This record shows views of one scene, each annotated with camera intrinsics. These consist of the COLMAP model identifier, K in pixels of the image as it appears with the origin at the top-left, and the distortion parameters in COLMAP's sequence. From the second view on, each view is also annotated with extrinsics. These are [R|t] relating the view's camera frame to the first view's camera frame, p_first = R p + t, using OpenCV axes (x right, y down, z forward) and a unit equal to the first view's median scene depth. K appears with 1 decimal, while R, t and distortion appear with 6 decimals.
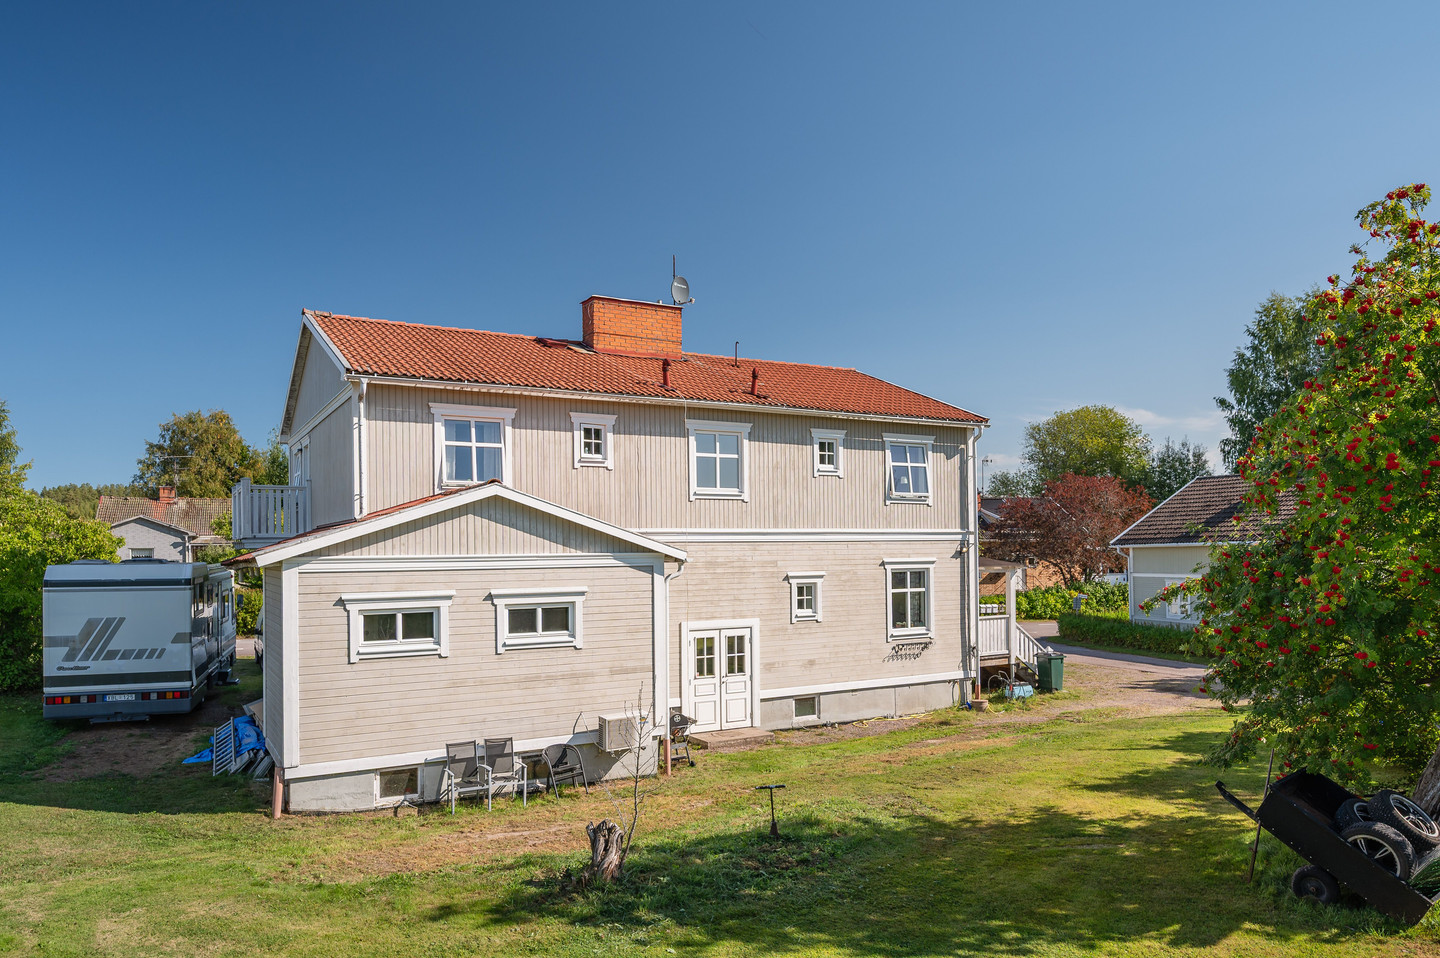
lens RADIAL K [[999.7, 0, 705.0], [0, 999.7, 543.3], [0, 0, 1]] dist [-0.000097, -0.001487]
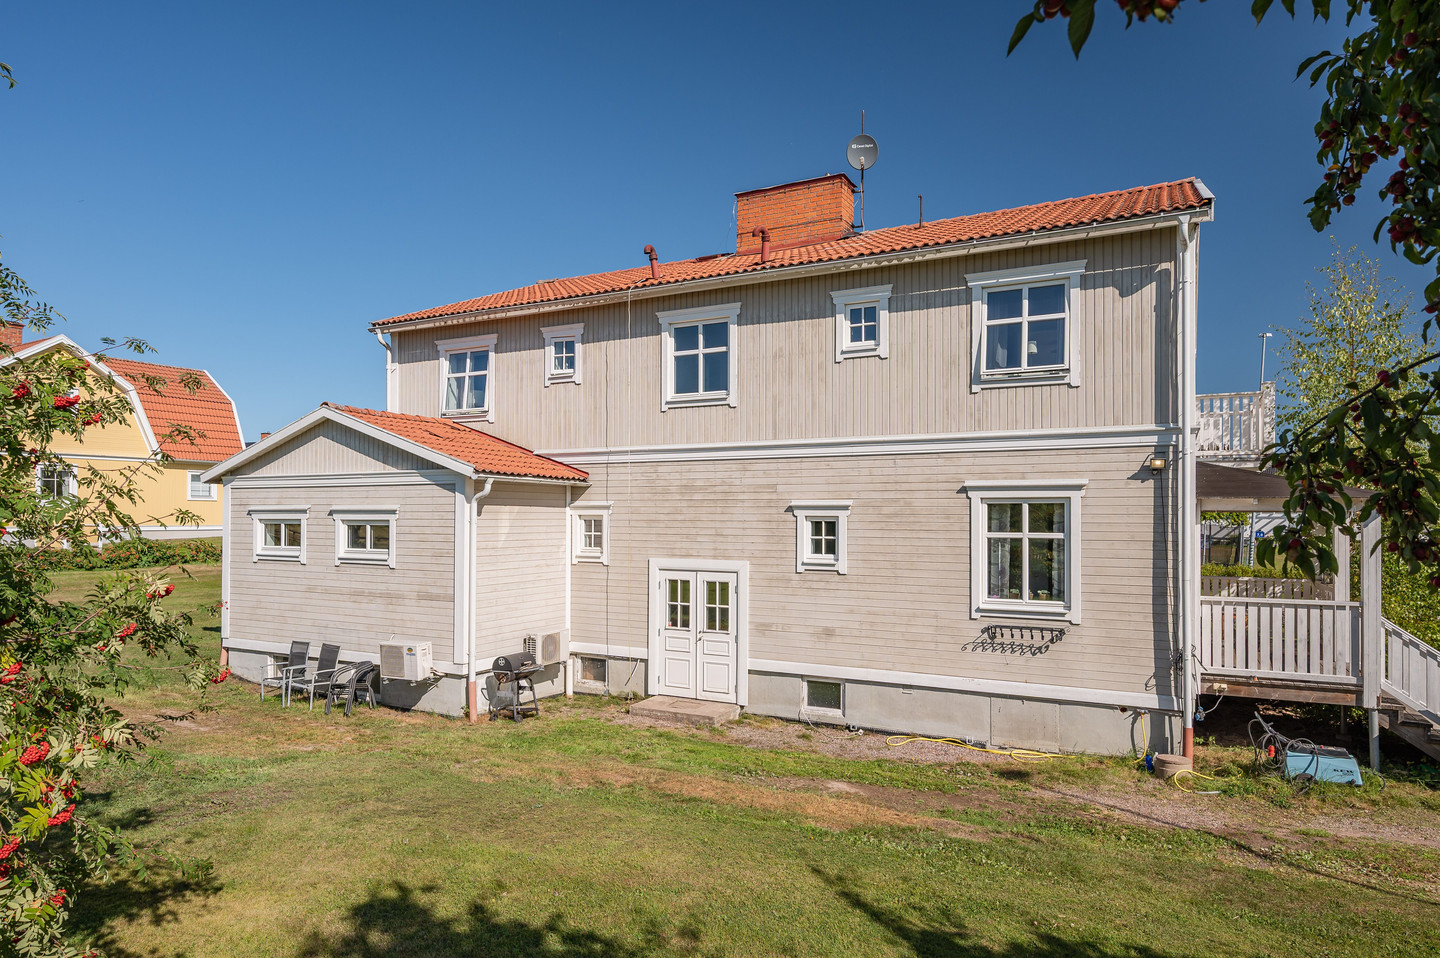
lens RADIAL K [[855.1, 0, 708.2], [0, 855.1, 504.1], [0, 0, 1]] dist [-0.002045, -0.002184]
pose [[0.528706, 0.003643, -0.848797, 0.582068], [-0.002535, 0.999993, 0.002712, 0.030776], [0.848801, 0.000718, 0.528711, 0.639069]]
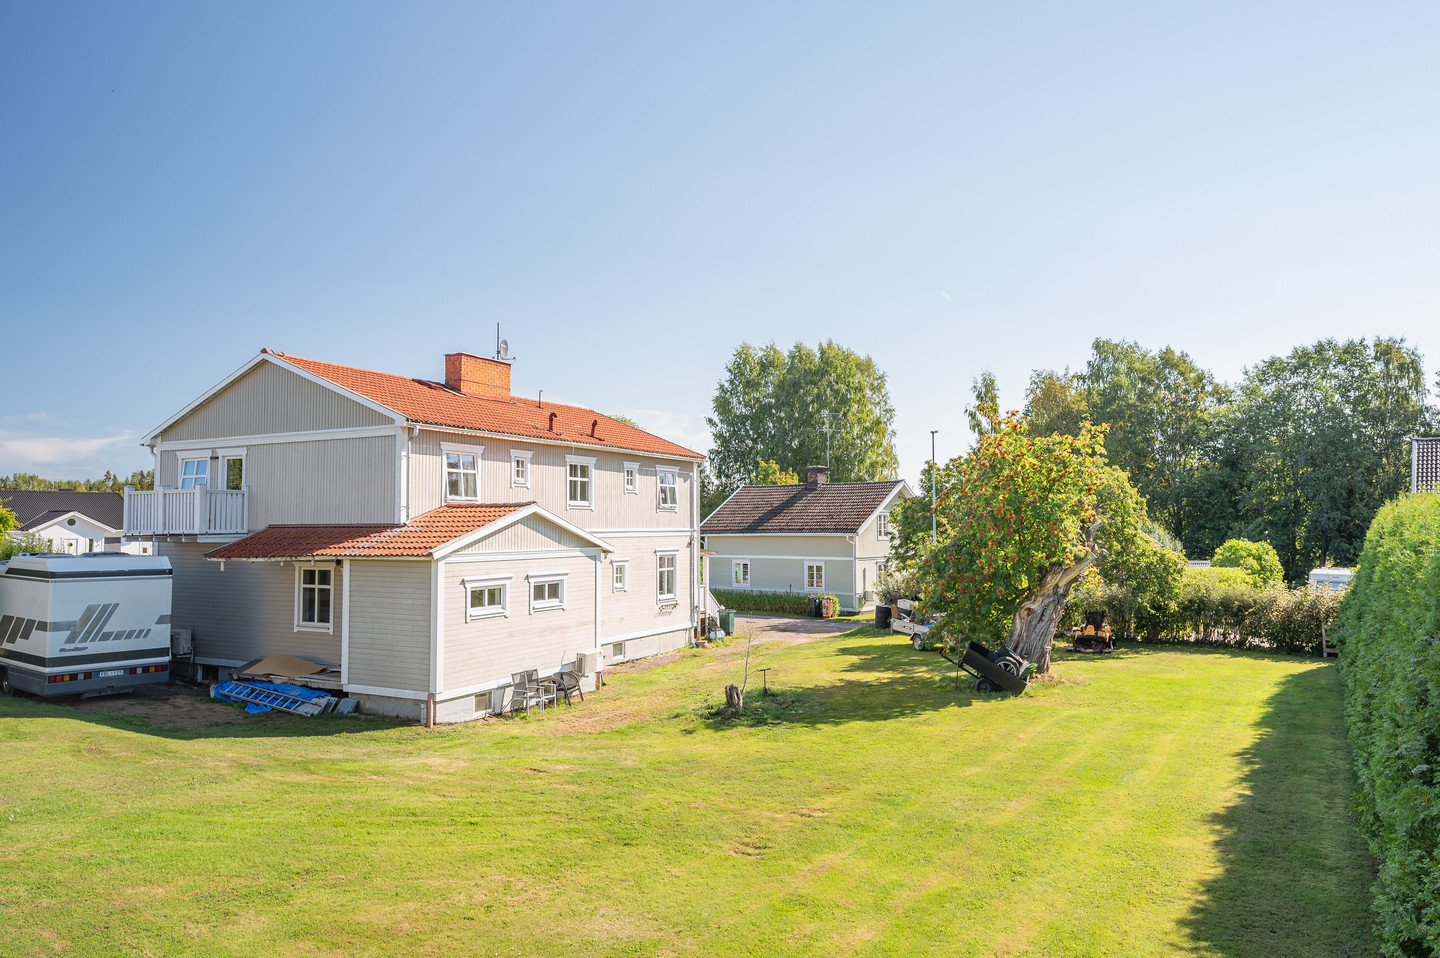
lens RADIAL K [[999.7, 0, 723.4], [0, 999.7, 475.9], [0, 0, 1]] dist [-0.000097, -0.001487]
pose [[0.840622, 0.034239, 0.540538, -0.594770], [-0.009006, 0.998746, -0.049257, -0.021660], [-0.541547, 0.036539, 0.839876, -0.343512]]
